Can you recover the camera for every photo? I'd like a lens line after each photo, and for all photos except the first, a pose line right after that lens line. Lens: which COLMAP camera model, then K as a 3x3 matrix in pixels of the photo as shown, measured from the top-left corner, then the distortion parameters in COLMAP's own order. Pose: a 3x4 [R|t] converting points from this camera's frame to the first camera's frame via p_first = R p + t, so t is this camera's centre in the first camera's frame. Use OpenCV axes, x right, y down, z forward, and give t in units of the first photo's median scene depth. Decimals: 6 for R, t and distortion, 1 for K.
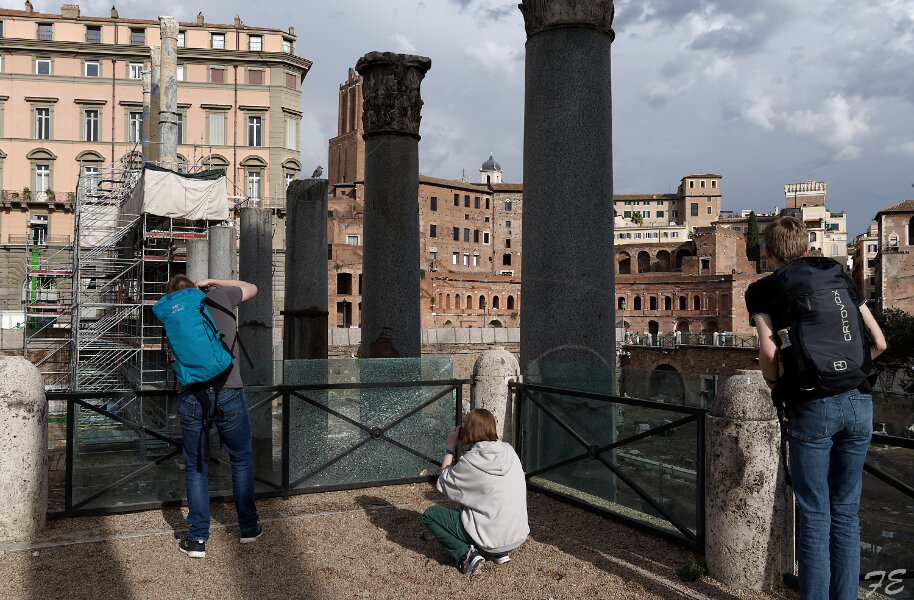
lens RADIAL K [[823.6, 0, 457.0], [0, 823.6, 300.0], [0, 0, 1]] dist [0.000295, 0.023987]
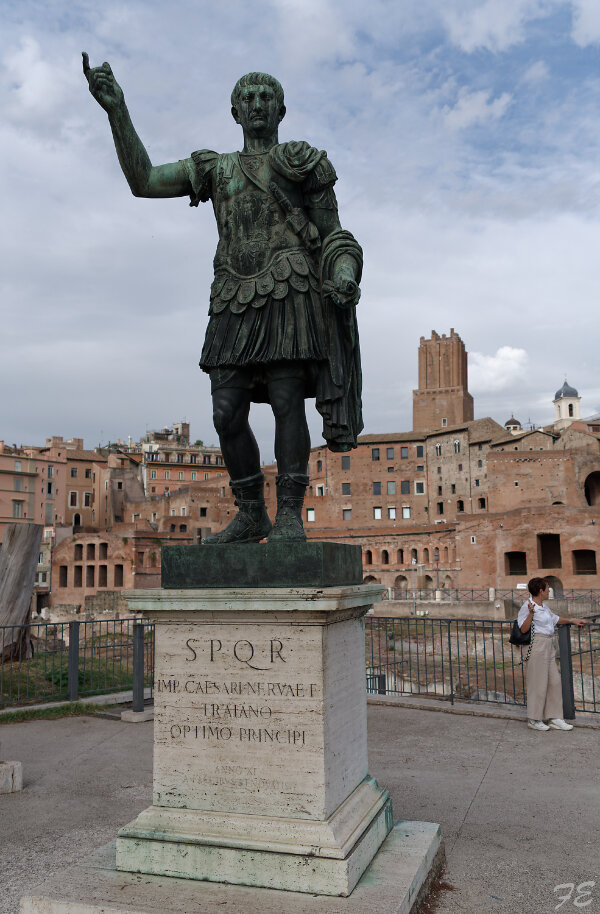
lens RADIAL K [[823.6, 0, 300.0], [0, 823.6, 457.0], [0, 0, 1]] dist [0.000295, 0.023987]
pose [[0.535810, -0.124776, -0.835068, 0.723402], [0.034482, 0.991429, -0.126015, 0.004851], [0.843634, 0.038725, 0.535520, 0.351061]]
